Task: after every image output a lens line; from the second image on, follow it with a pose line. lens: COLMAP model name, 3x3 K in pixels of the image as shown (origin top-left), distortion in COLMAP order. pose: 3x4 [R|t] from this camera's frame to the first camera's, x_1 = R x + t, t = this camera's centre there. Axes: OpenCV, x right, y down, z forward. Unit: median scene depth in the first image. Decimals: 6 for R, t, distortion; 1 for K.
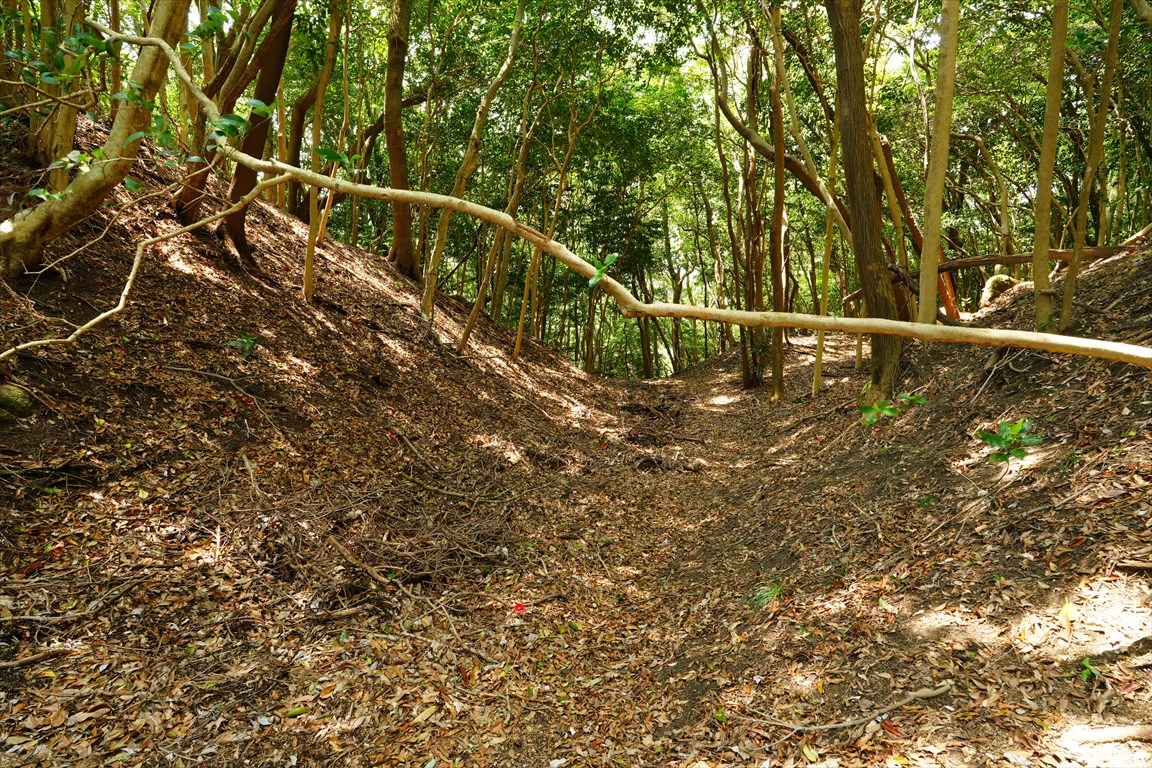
lens RADIAL K [[619.8, 0, 575.3], [0, 619.8, 385.4], [0, 0, 1]] dist [0.005222, -0.000295]
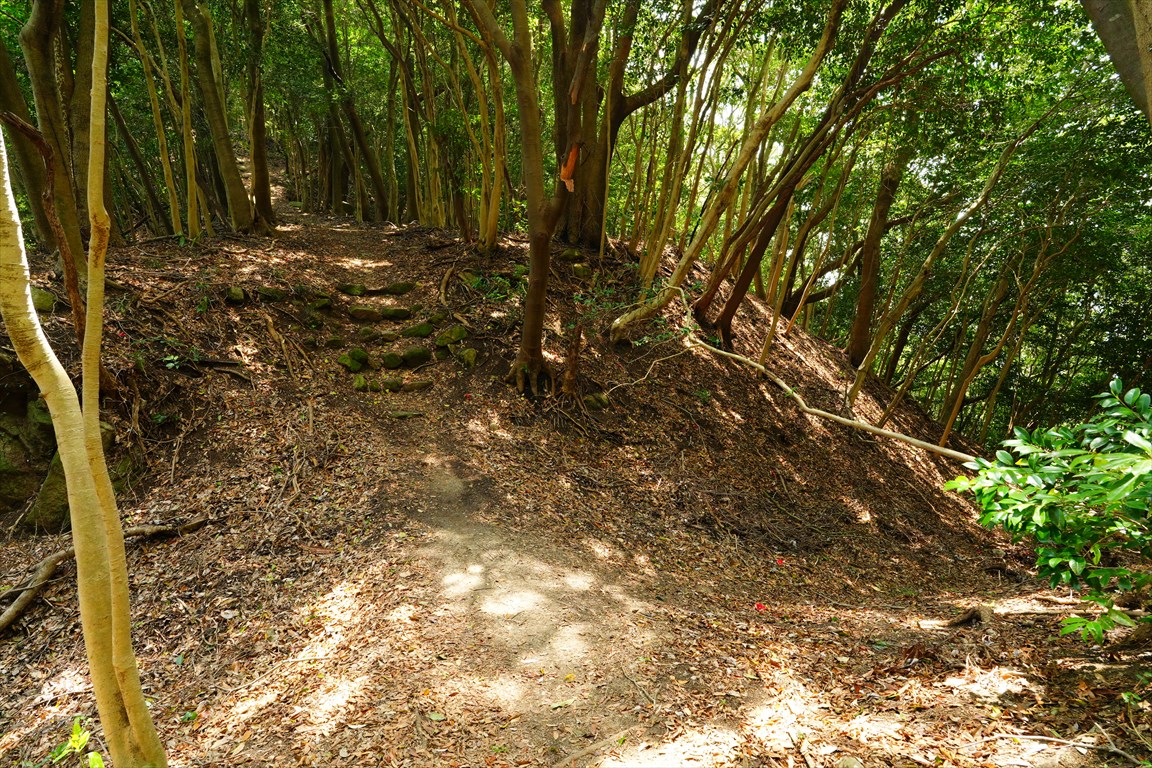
lens RADIAL K [[619.8, 0, 575.7], [0, 619.8, 384.1], [0, 0, 1]] dist [0.005222, -0.000295]
pose [[0.712185, 0.171737, -0.680660, 0.392627], [-0.251085, 0.967788, -0.018532, 0.023550], [0.655552, 0.184102, 0.732365, -0.516949]]
